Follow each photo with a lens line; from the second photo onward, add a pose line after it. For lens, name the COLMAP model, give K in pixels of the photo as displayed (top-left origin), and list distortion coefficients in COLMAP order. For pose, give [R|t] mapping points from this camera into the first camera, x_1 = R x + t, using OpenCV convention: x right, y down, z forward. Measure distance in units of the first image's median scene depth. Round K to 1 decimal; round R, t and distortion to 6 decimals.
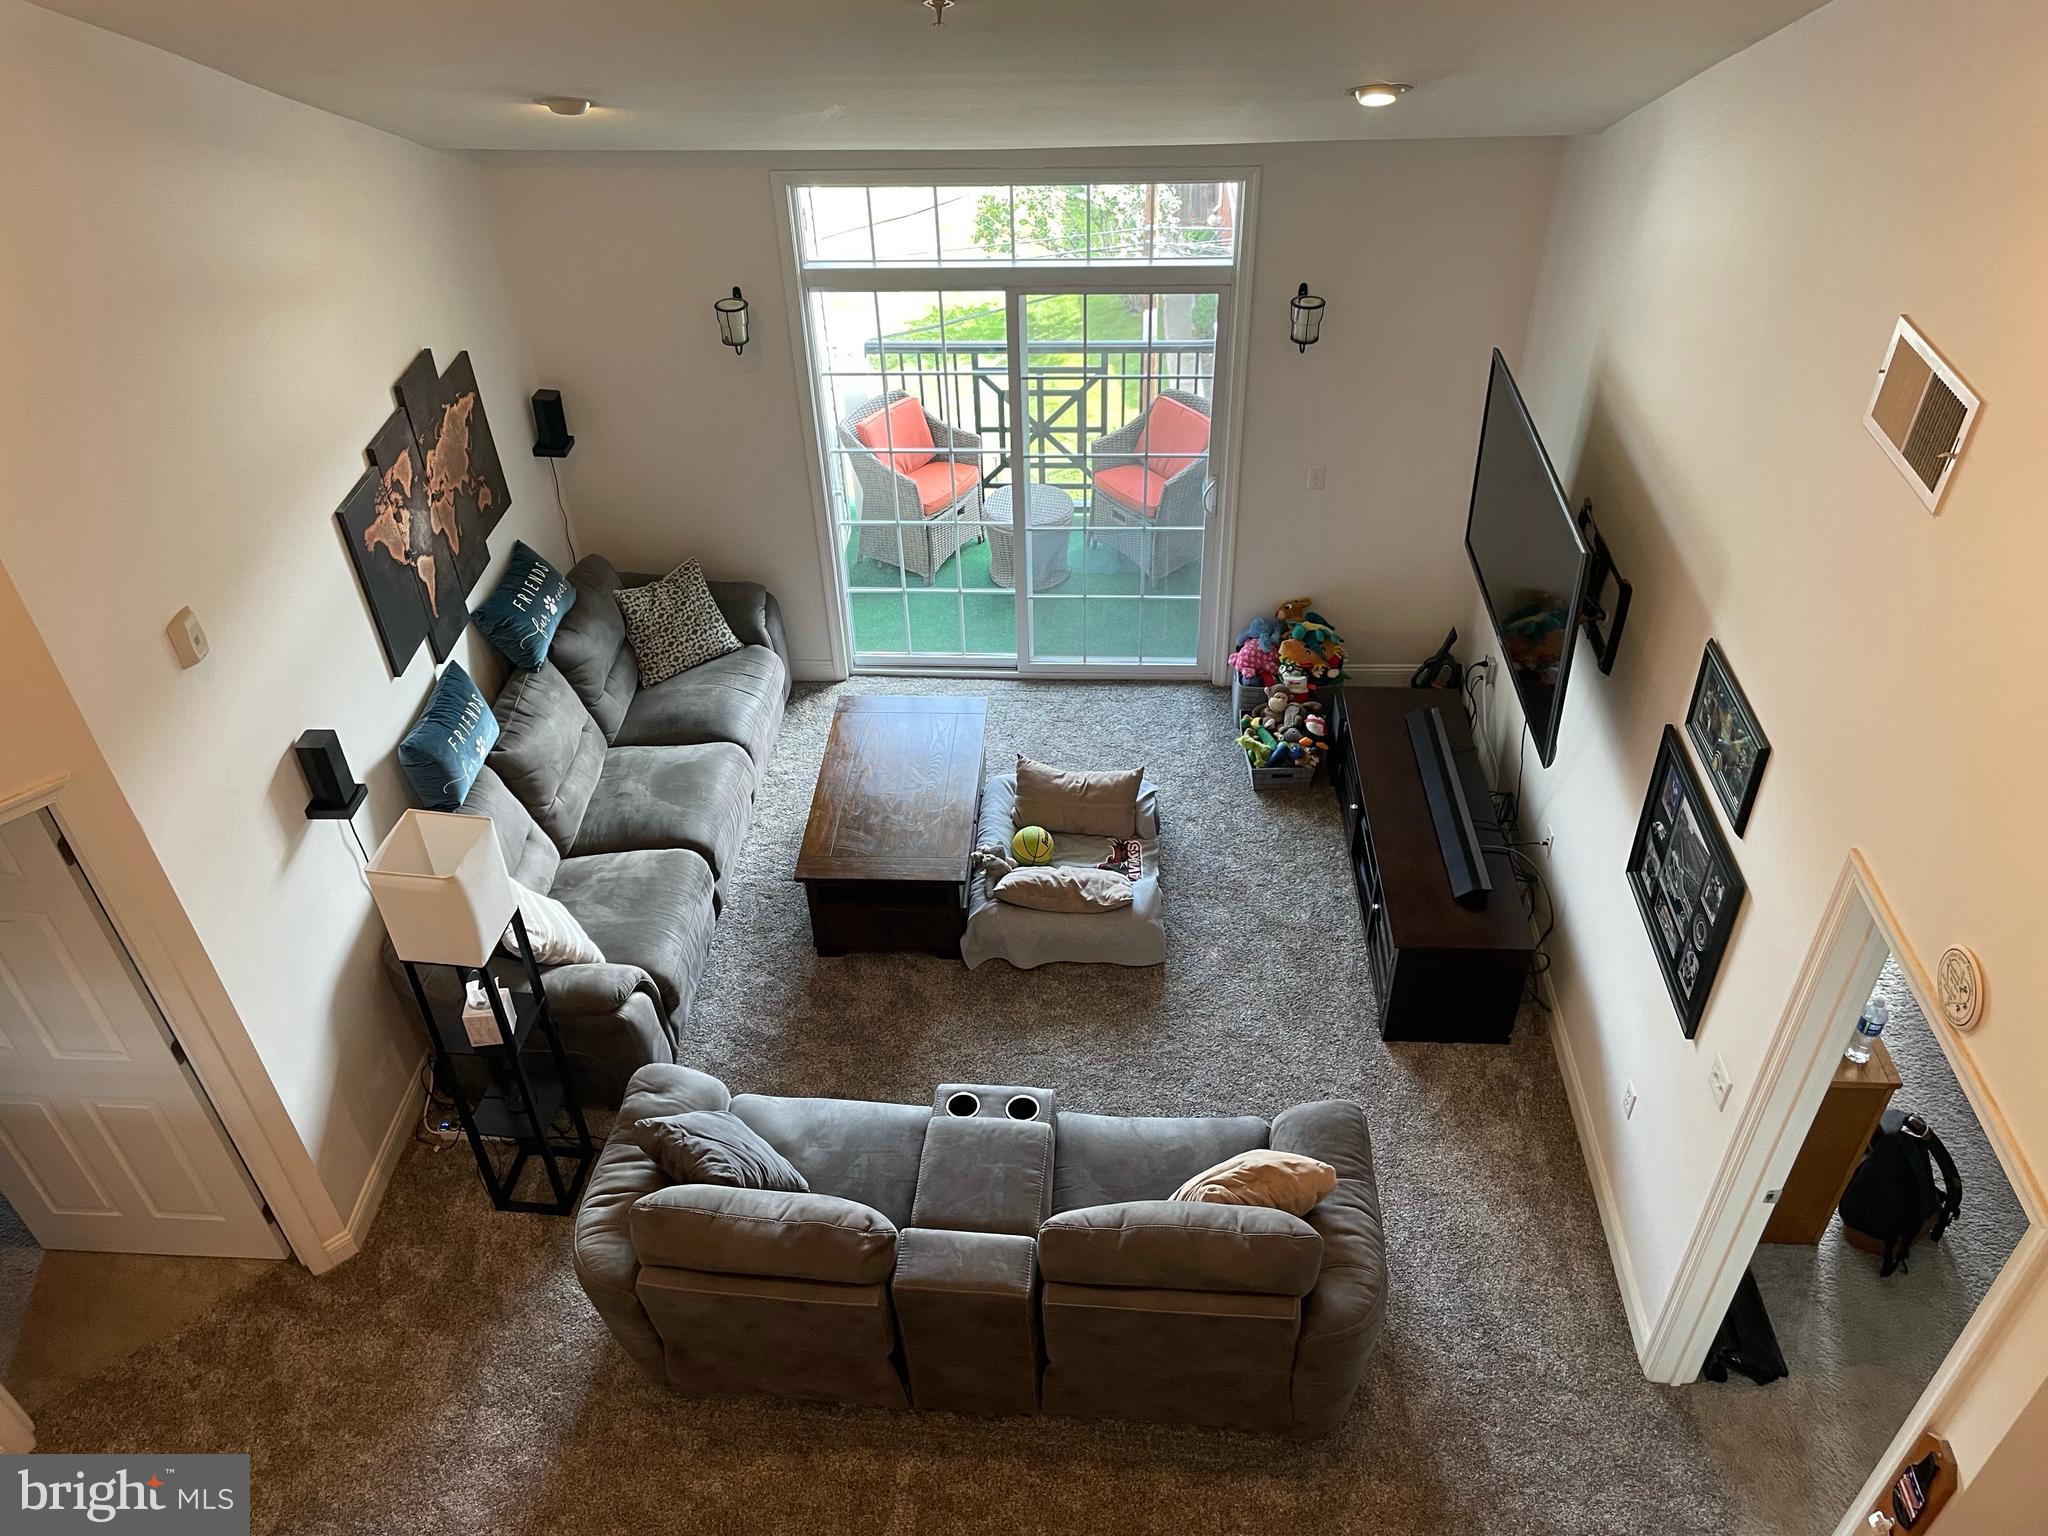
lens RADIAL K [[1564.7, 0, 1001.3], [0, 1564.7, 746.1], [0, 0, 1]] dist [0.100262, -0.131603]
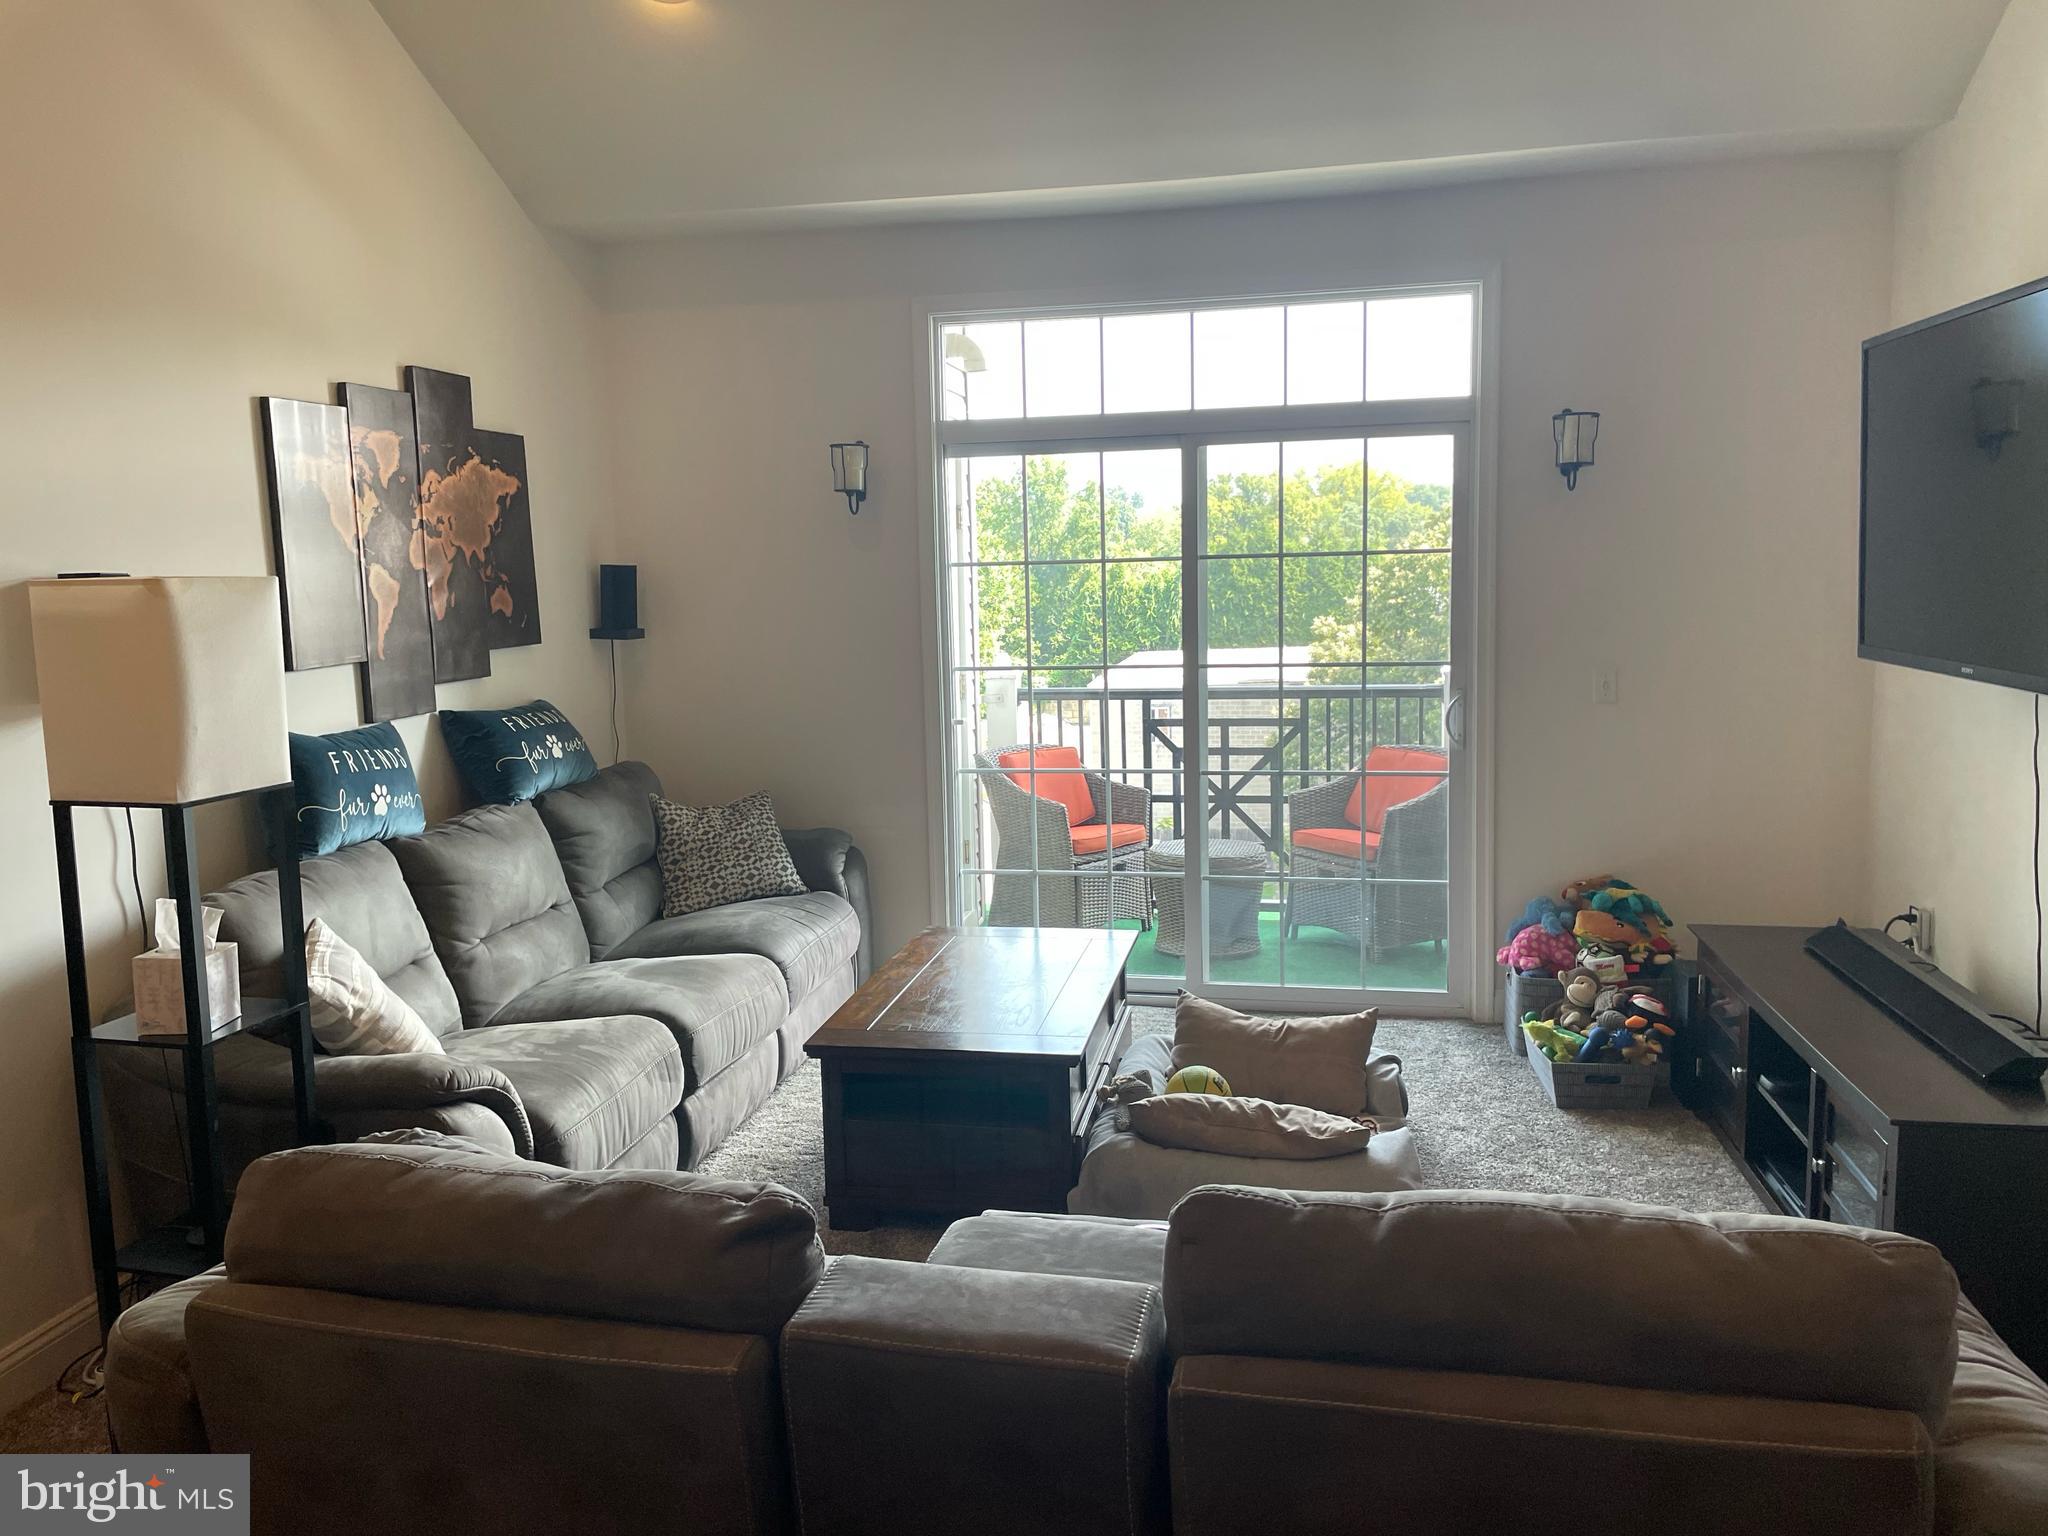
lens RADIAL K [[1535.6, 0, 992.0], [0, 1535.6, 762.1], [0, 0, 1]] dist [0.114152, -0.215366]
pose [[0.990057, 0.025124, -0.138403, 0.019062], [-0.094147, 0.849396, -0.519291, 0.254204], [0.104512, 0.527158, 0.843316, 0.373090]]
